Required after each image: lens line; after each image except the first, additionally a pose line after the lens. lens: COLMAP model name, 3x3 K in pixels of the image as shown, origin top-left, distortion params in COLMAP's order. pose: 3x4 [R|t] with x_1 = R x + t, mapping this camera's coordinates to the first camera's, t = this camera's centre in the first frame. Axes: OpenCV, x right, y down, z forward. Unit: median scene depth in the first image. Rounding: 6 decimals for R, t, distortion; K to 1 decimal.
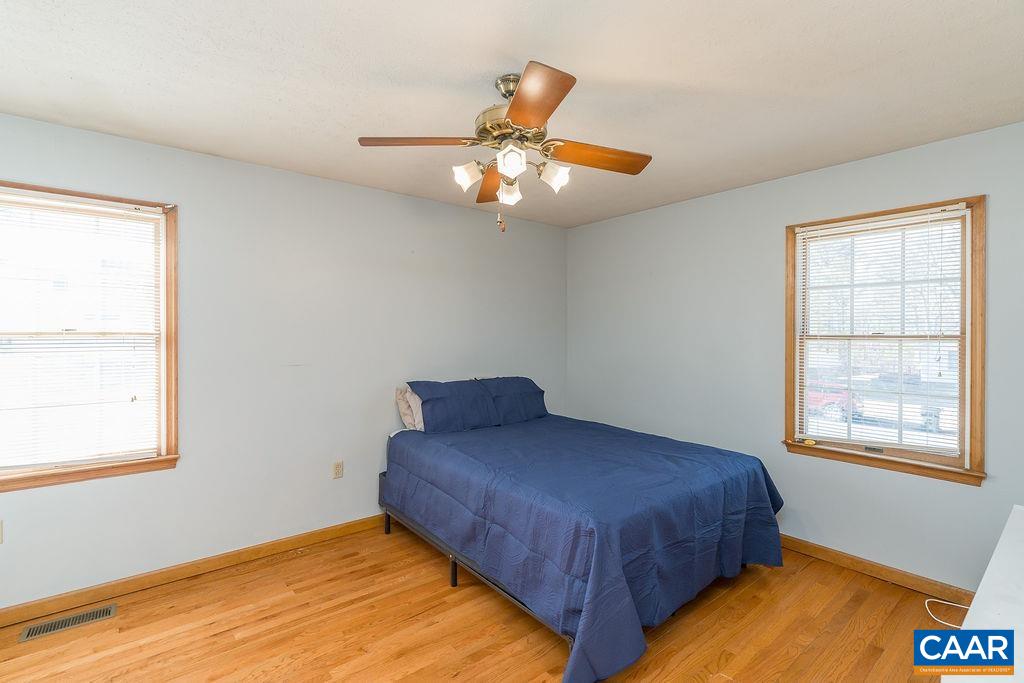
lens RADIAL K [[460.7, 0, 516.1], [0, 460.7, 331.9], [0, 0, 1]] dist [-0.002440, -0.001722]
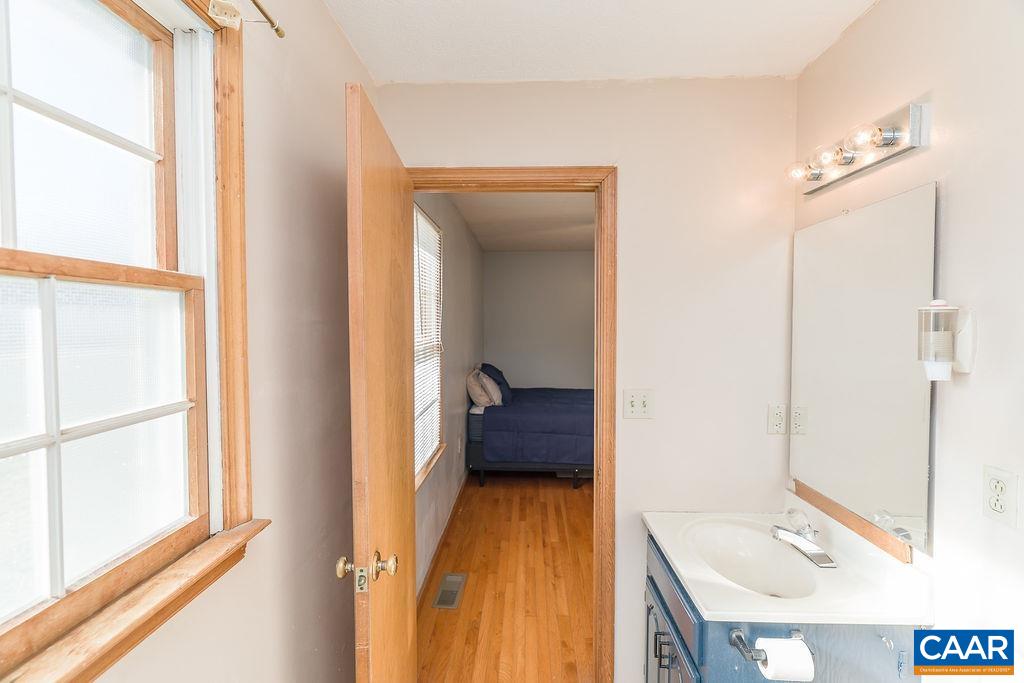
lens RADIAL K [[460.7, 0, 511.8], [0, 460.7, 339.1], [0, 0, 1]] dist [-0.002440, -0.001722]
pose [[0.645724, -0.022706, 0.763233, -1.428033], [0.002144, 0.999608, 0.027924, -0.007321], [-0.763568, -0.016395, 0.645519, 0.146574]]
